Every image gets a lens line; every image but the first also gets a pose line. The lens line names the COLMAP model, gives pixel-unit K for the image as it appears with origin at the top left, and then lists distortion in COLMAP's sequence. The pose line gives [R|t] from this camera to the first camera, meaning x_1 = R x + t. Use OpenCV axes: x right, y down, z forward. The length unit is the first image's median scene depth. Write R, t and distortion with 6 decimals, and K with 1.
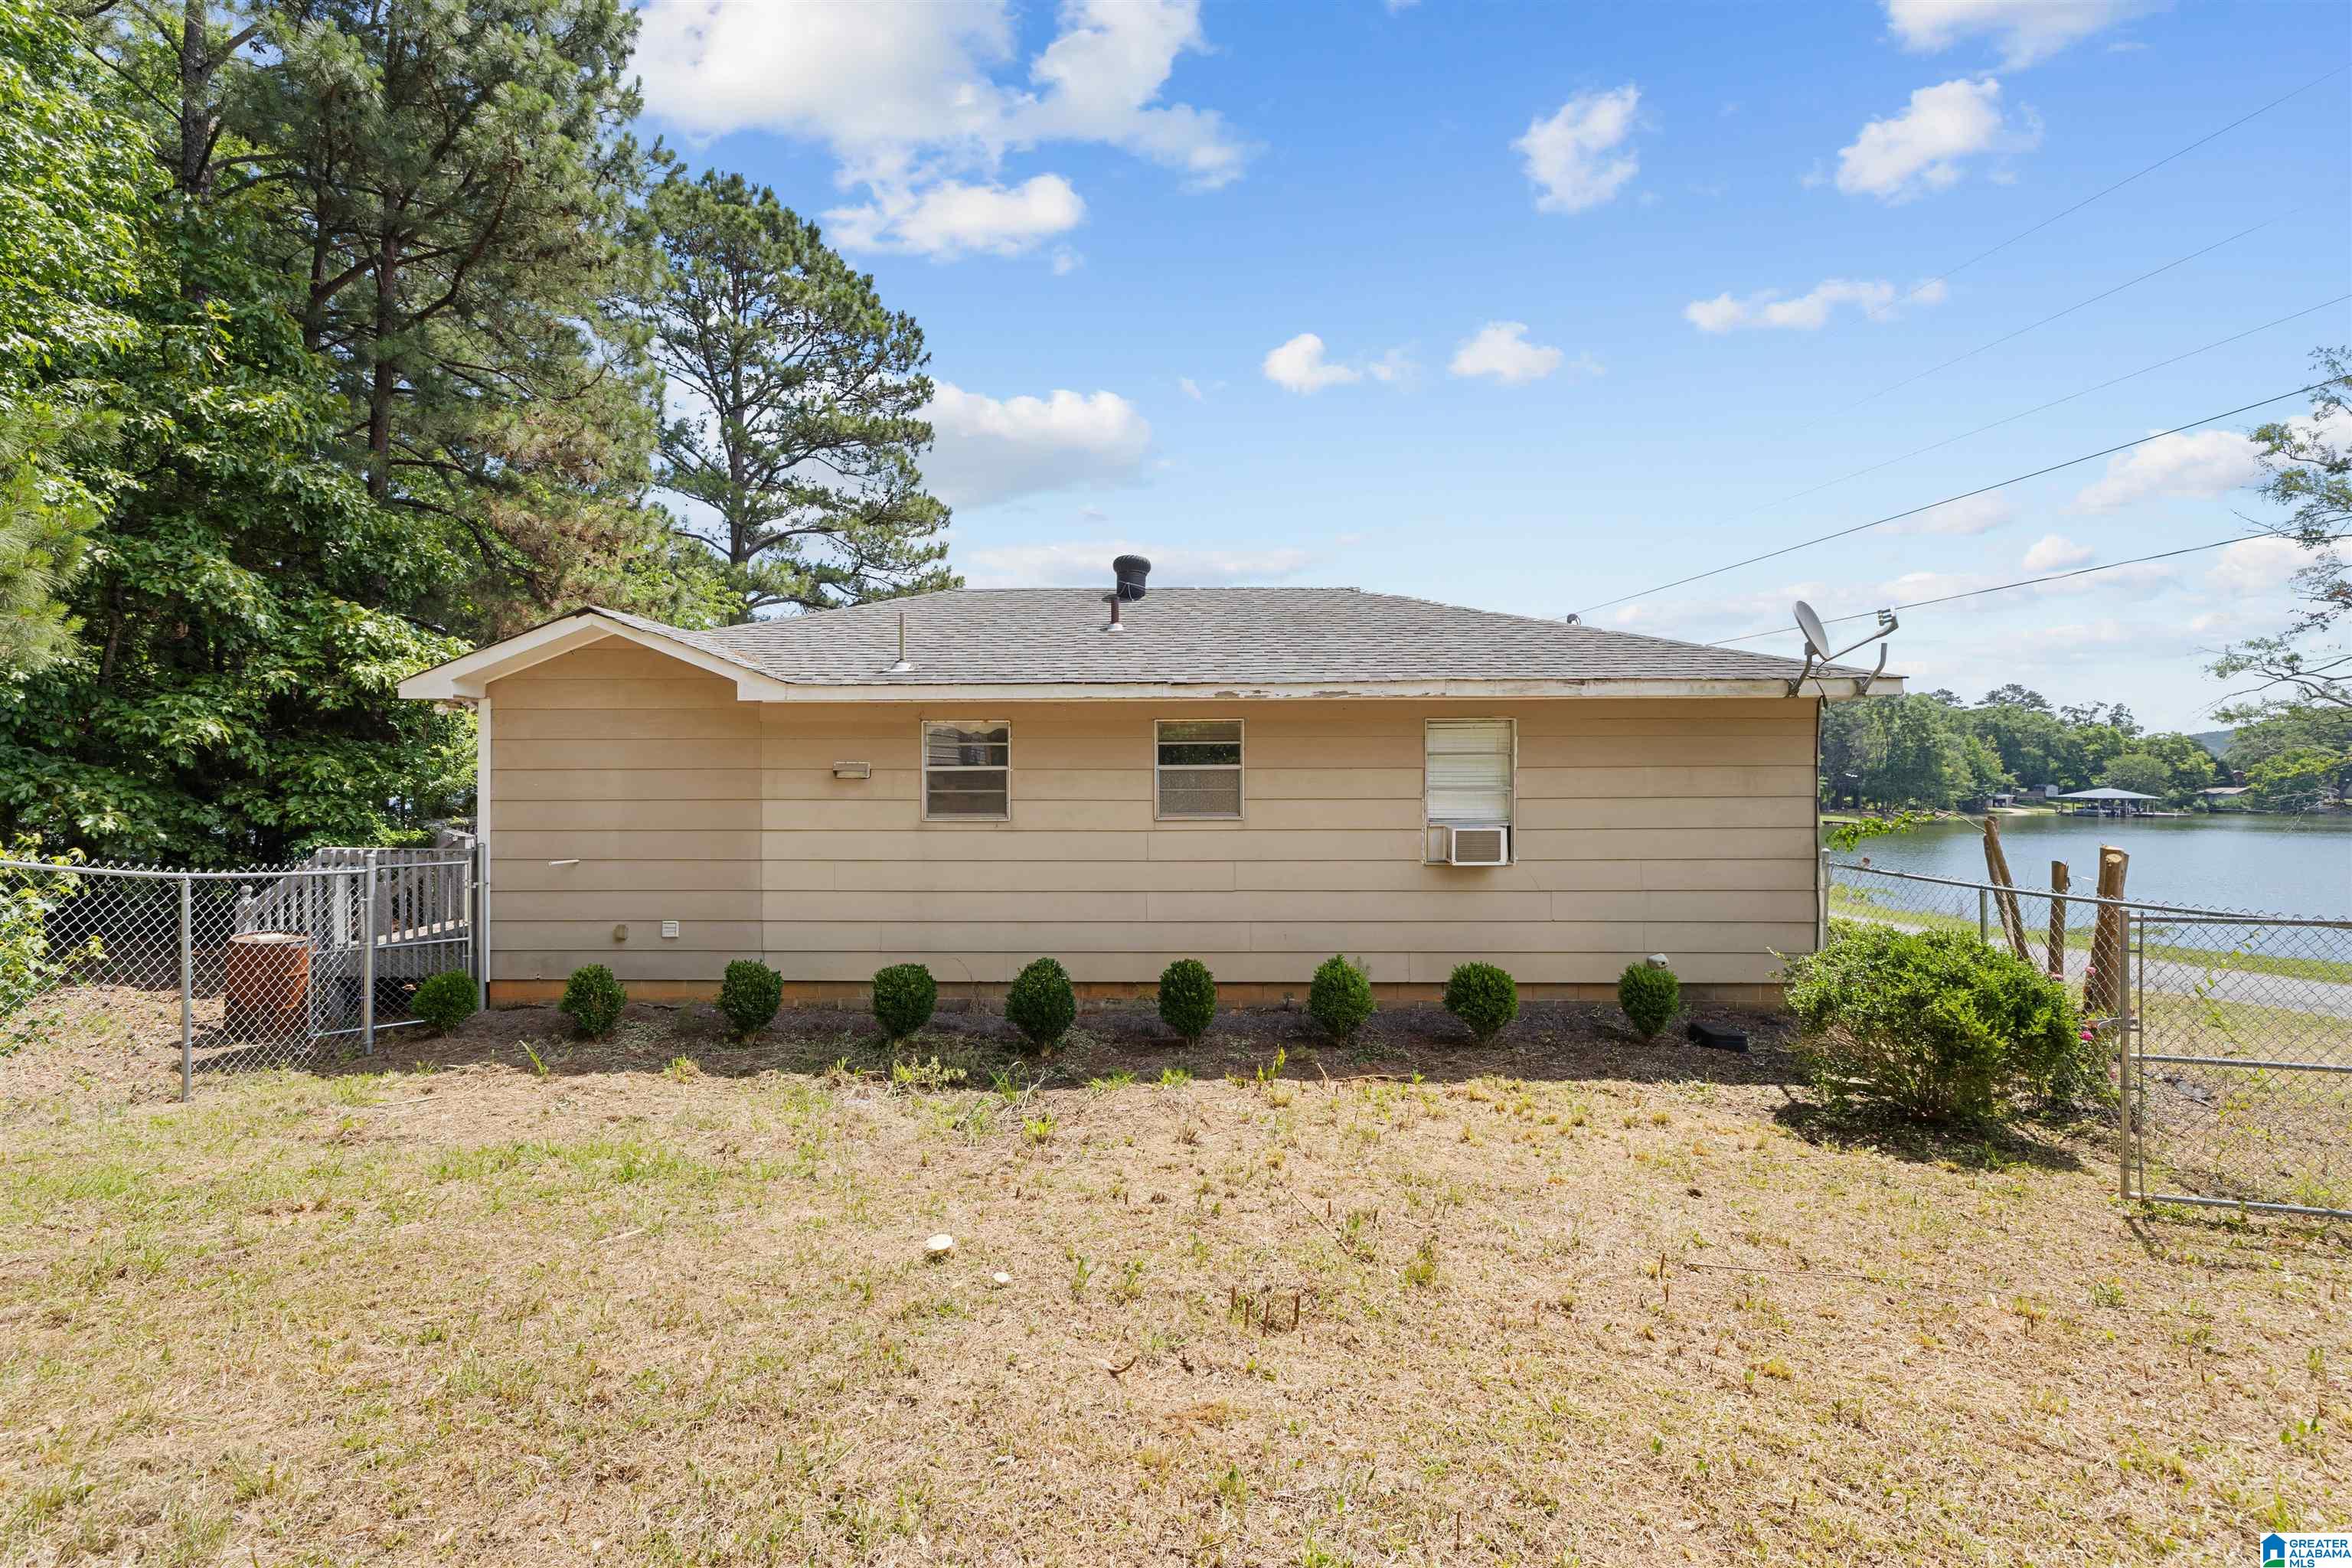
lens RADIAL K [[982.6, 0, 1168.6], [0, 982.6, 780.6], [0, 0, 1]] dist [0.001088, 0.000362]
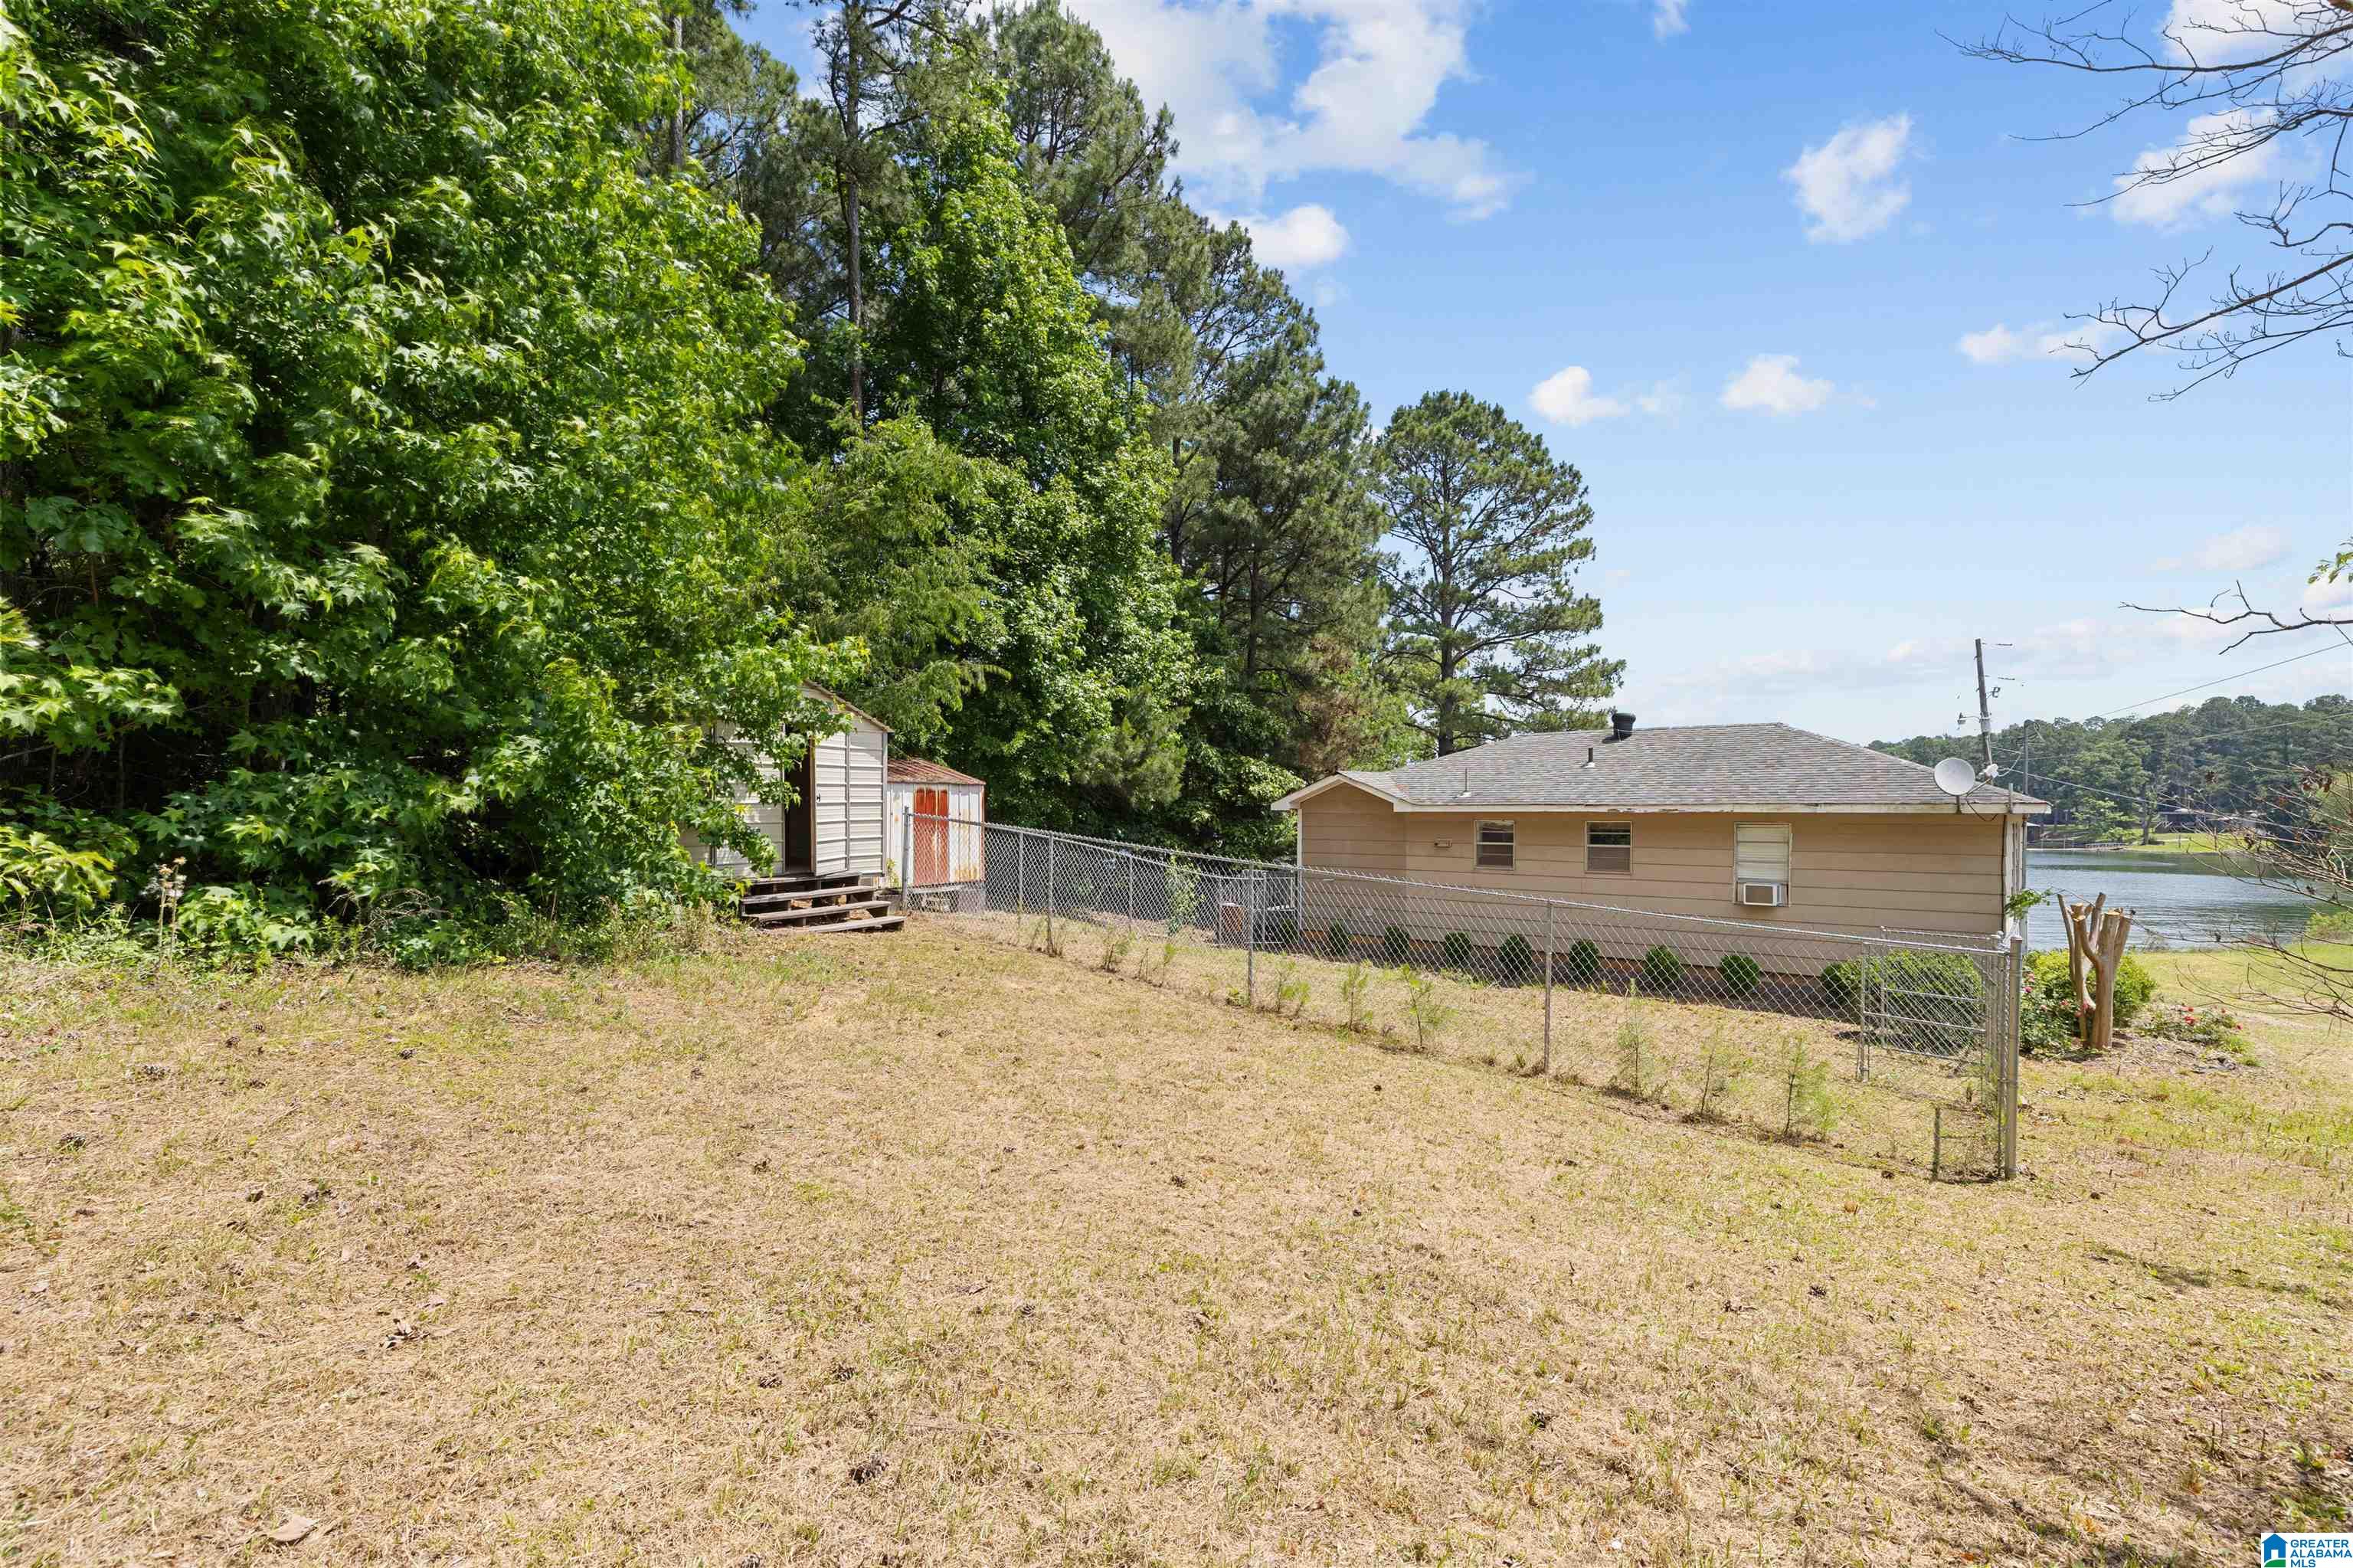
lens RADIAL K [[983.0, 0, 1169.1], [0, 983.0, 780.6], [0, 0, 1]] dist [0.001088, 0.000362]
pose [[0.746434, -0.019423, -0.665176, 0.523777], [-0.001563, 0.999520, -0.030940, -0.063336], [0.665458, 0.024134, 0.746045, -0.791642]]
